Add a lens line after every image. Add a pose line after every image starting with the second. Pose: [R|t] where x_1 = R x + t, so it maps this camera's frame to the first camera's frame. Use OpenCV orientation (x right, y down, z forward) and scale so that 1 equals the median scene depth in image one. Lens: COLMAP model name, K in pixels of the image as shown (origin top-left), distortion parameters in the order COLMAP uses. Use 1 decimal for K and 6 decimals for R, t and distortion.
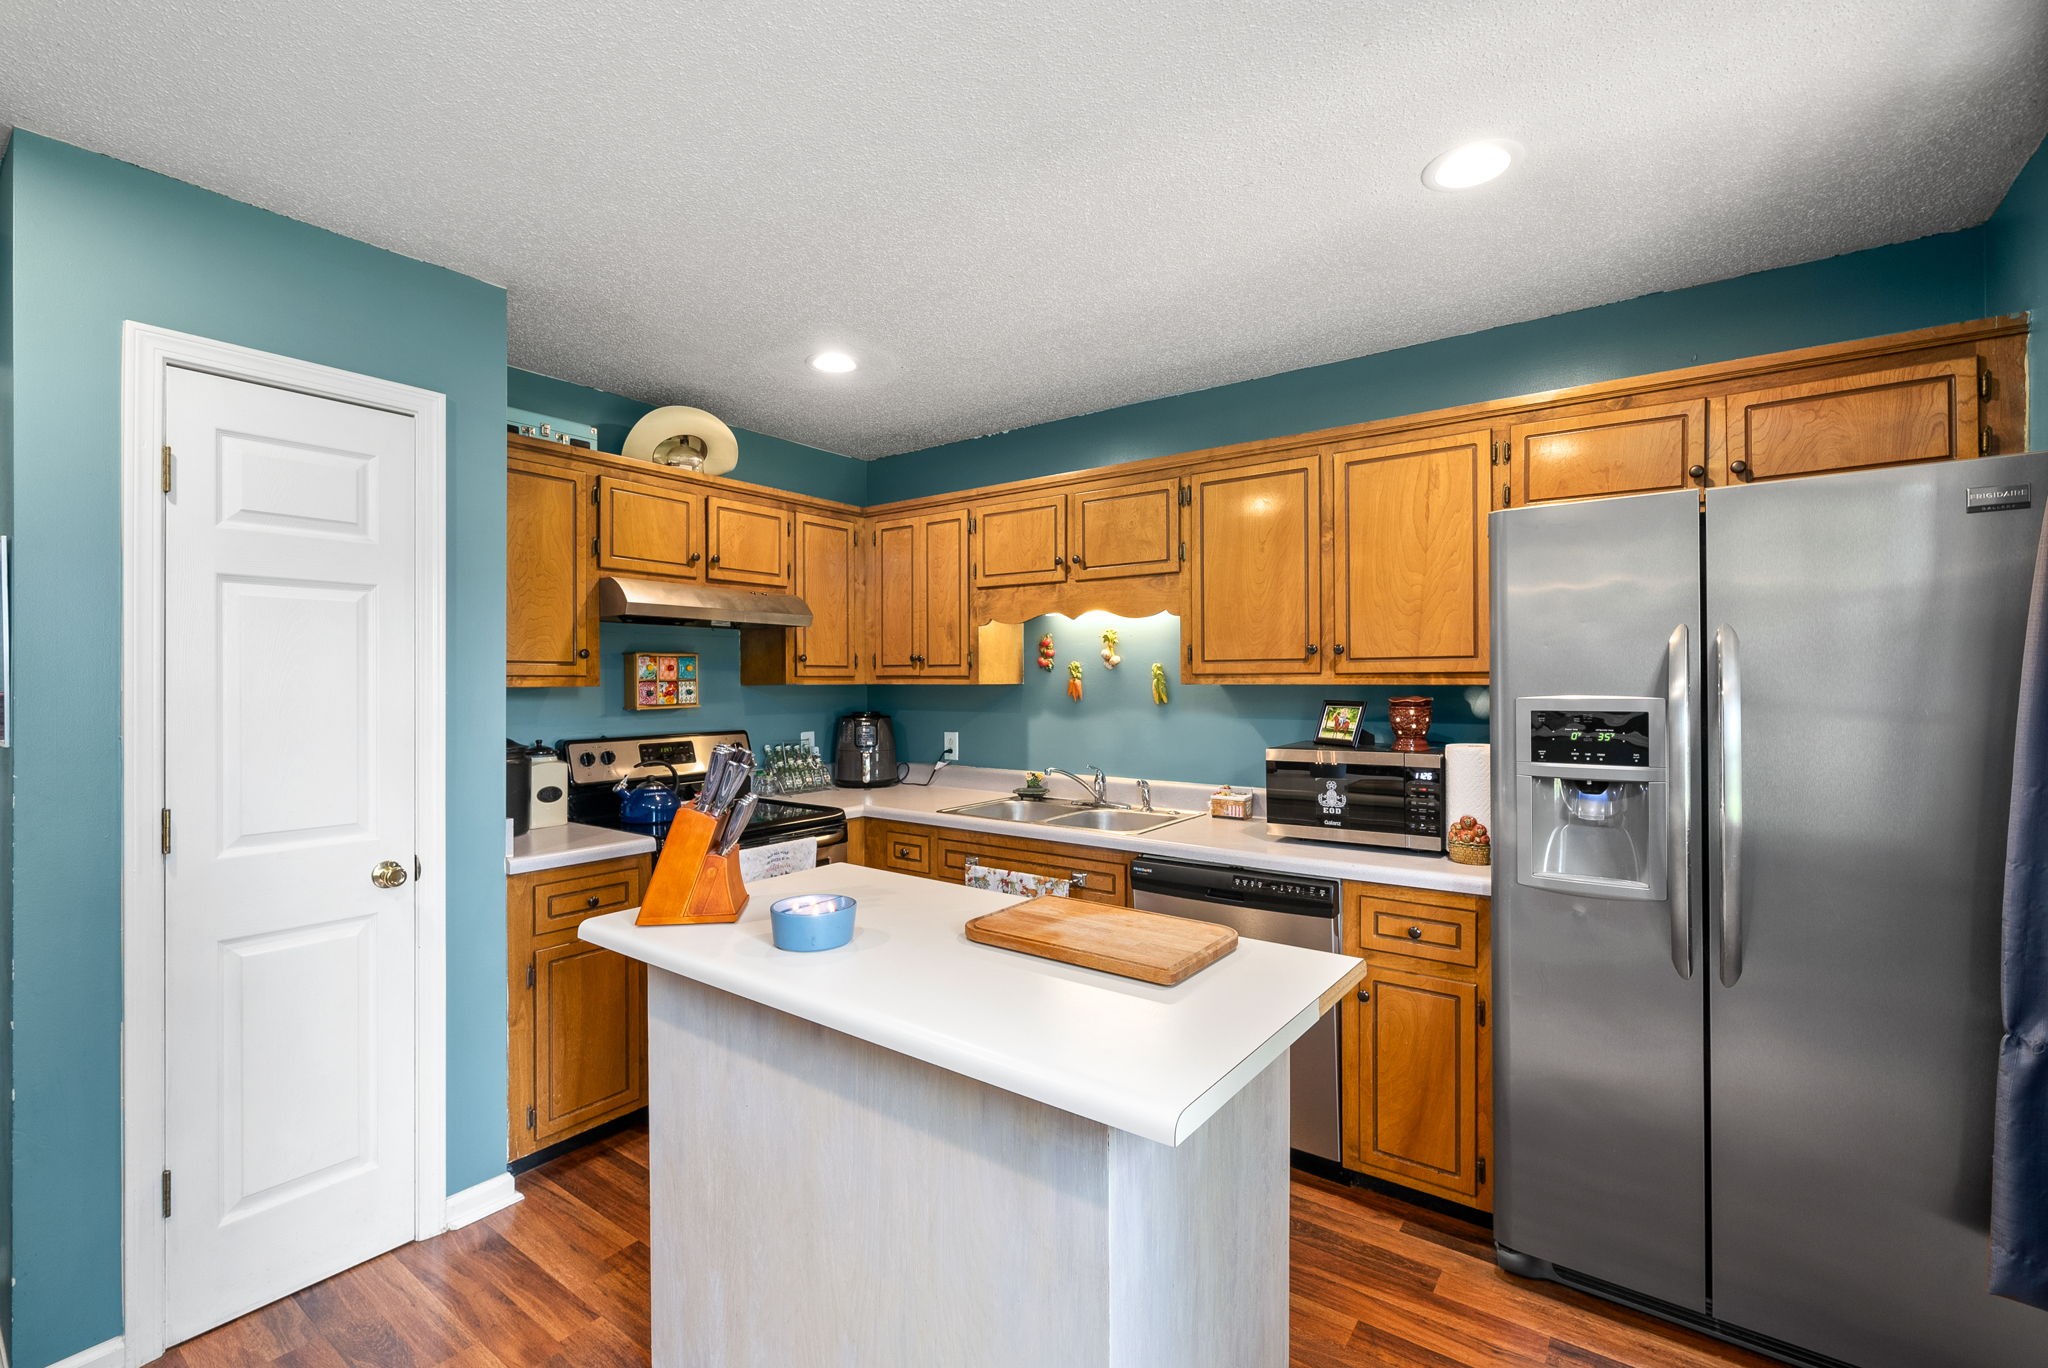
lens RADIAL K [[897.0, 0, 1020.2], [0, 897.0, 676.3], [0, 0, 1]] dist [-0.001761, -0.000252]
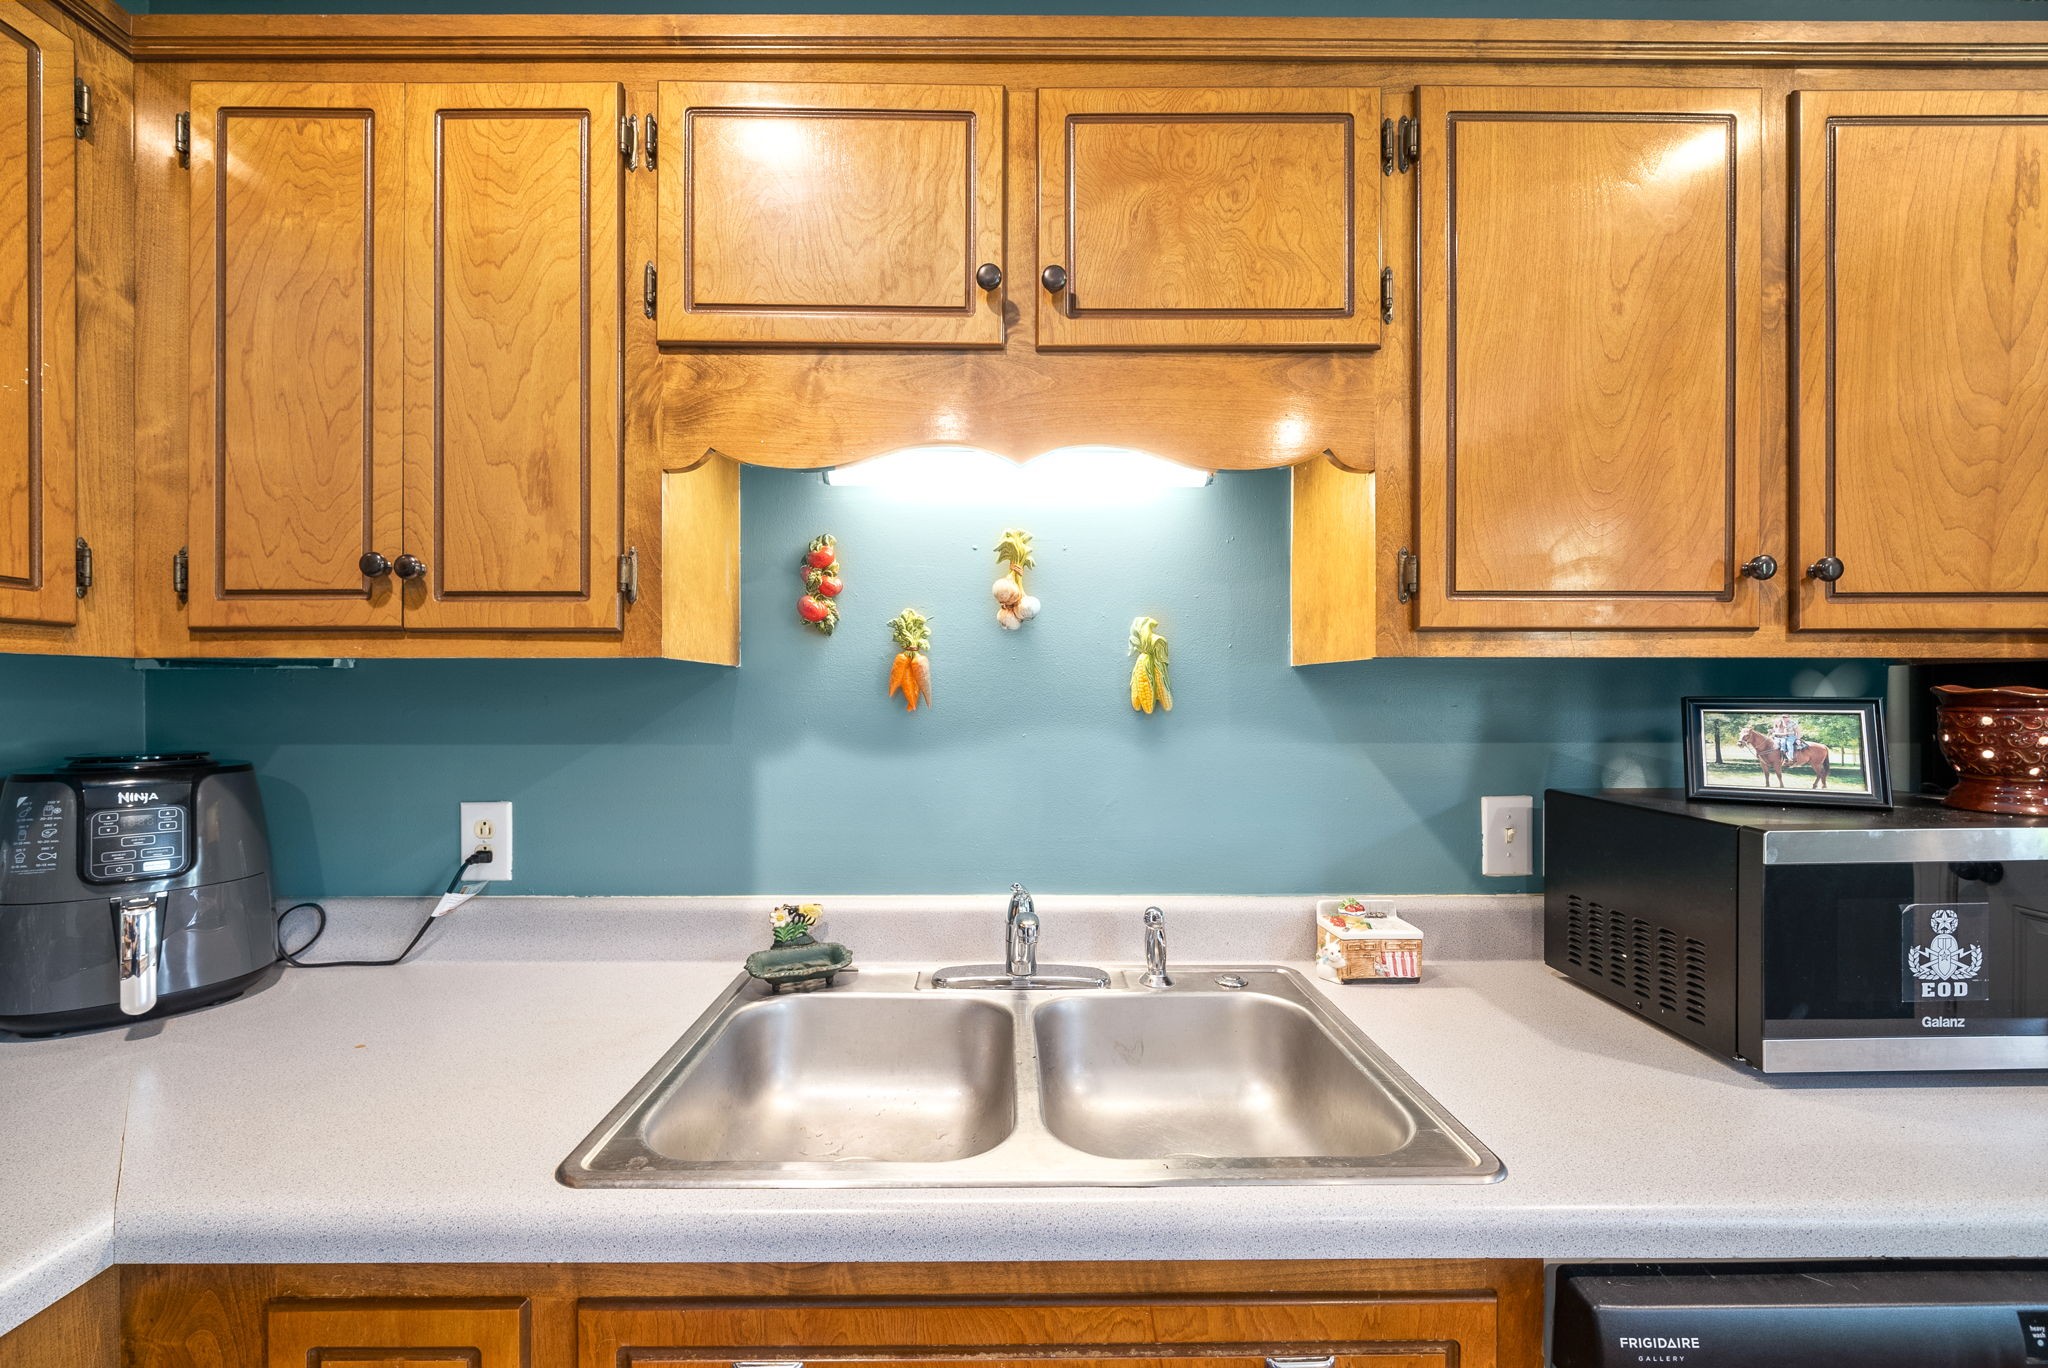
lens RADIAL K [[831.0, 0, 1043.2], [0, 831.0, 692.2], [0, 0, 1]] dist [-0.006011, 0.000693]
pose [[0.795884, 0.002439, 0.605444, -0.115405], [-0.003993, 0.999991, 0.001220, 0.020057], [-0.605436, -0.003389, 0.795887, 0.697746]]
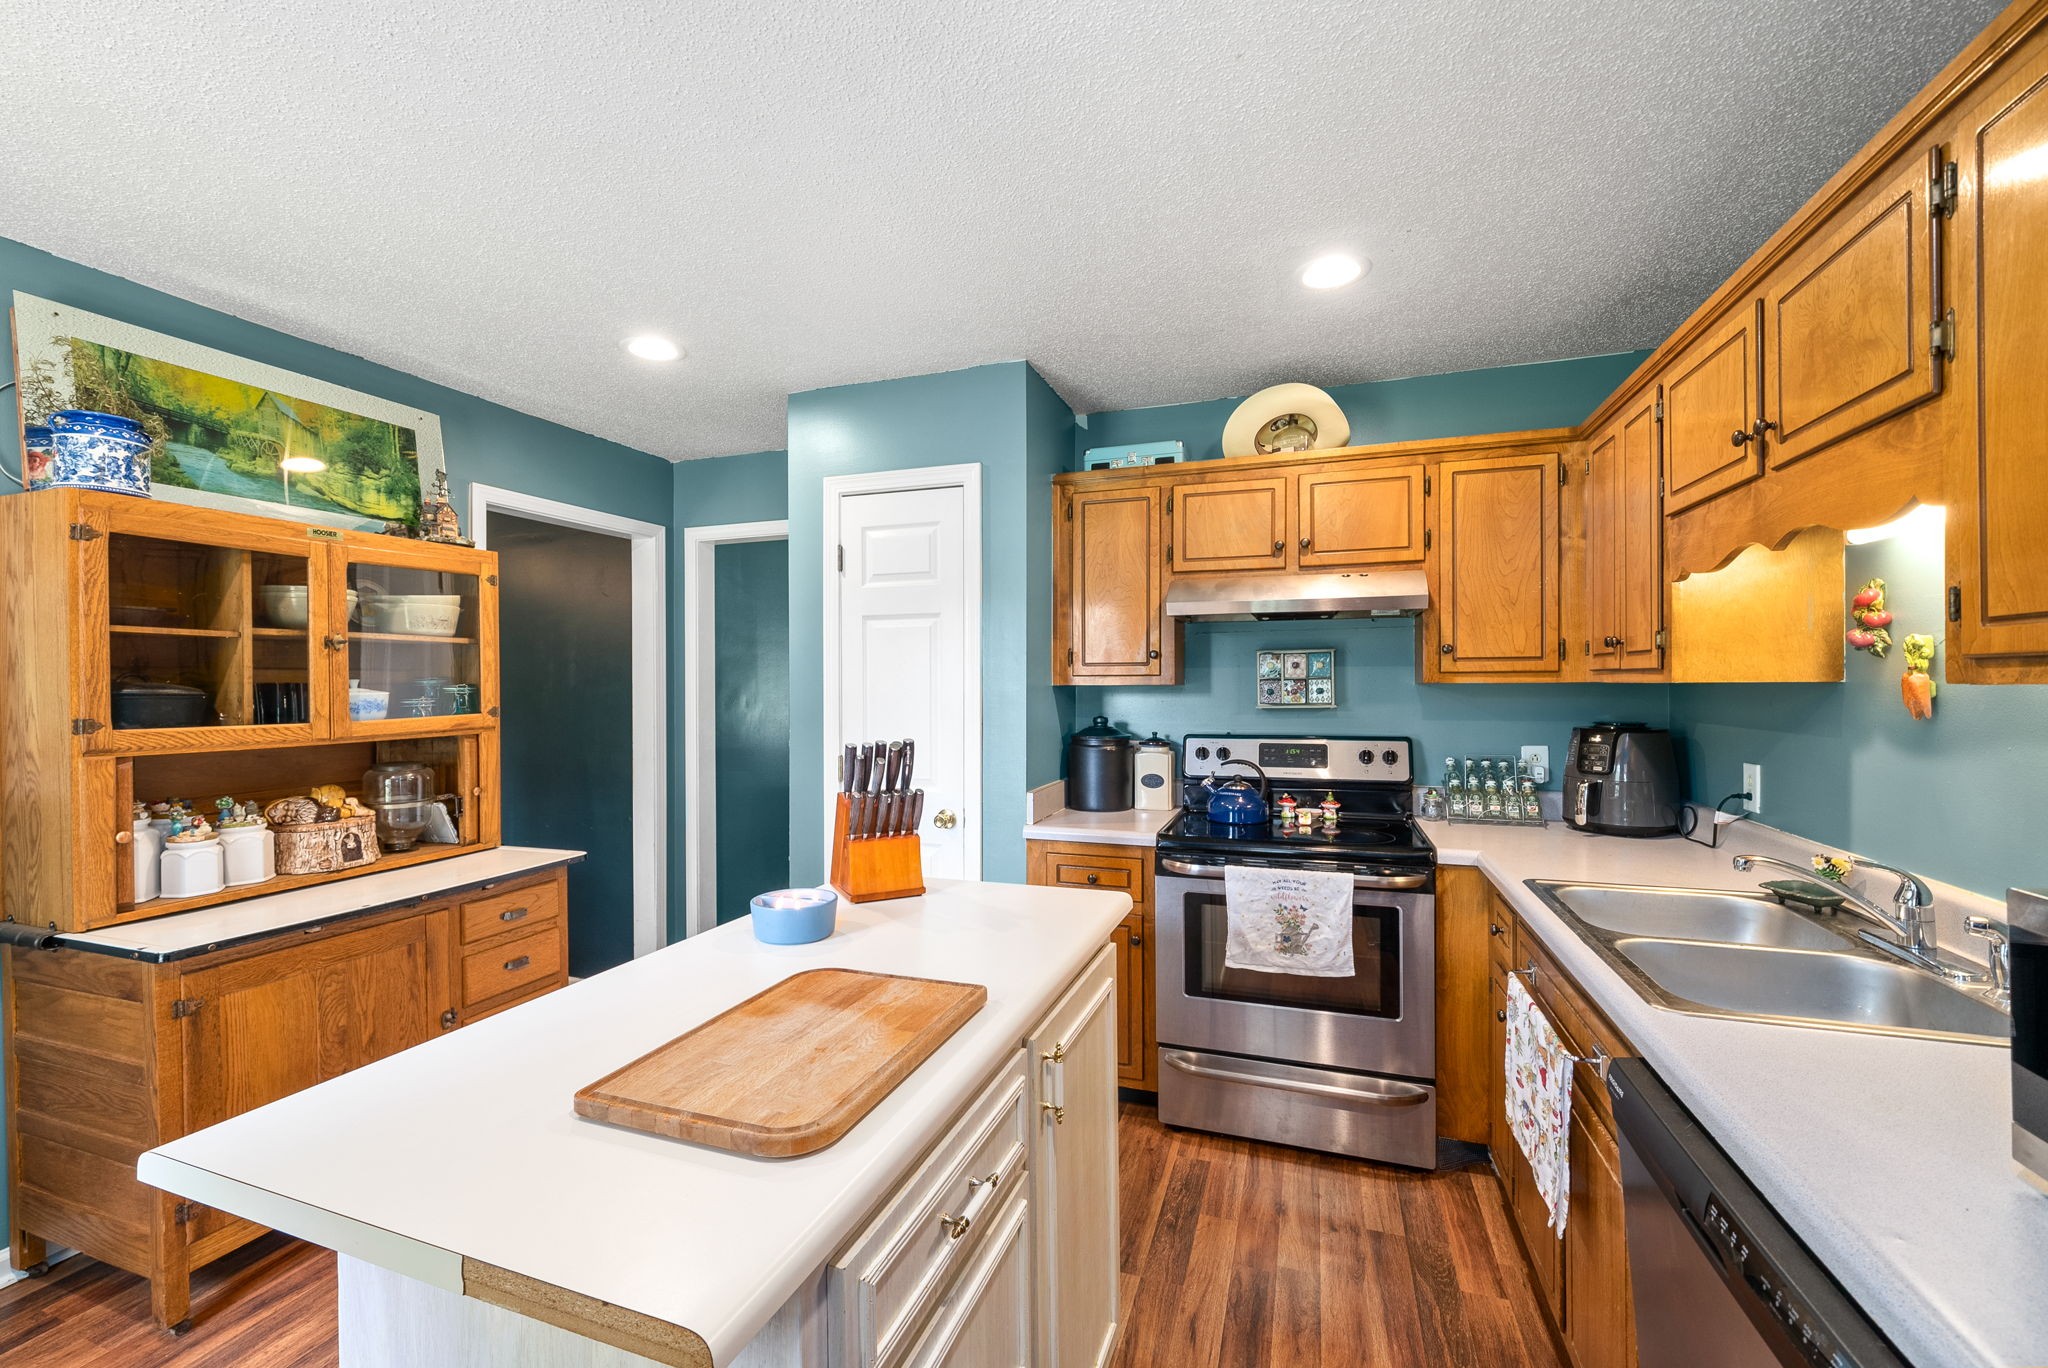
lens RADIAL K [[831.0, 0, 1018.1], [0, 831.0, 683.0], [0, 0, 1]] dist [-0.006011, 0.000693]
pose [[0.290154, 0.001289, -0.956979, 0.345081], [0.009871, 0.999942, 0.004340, 0.002586], [0.956929, -0.010706, 0.290125, 0.443788]]
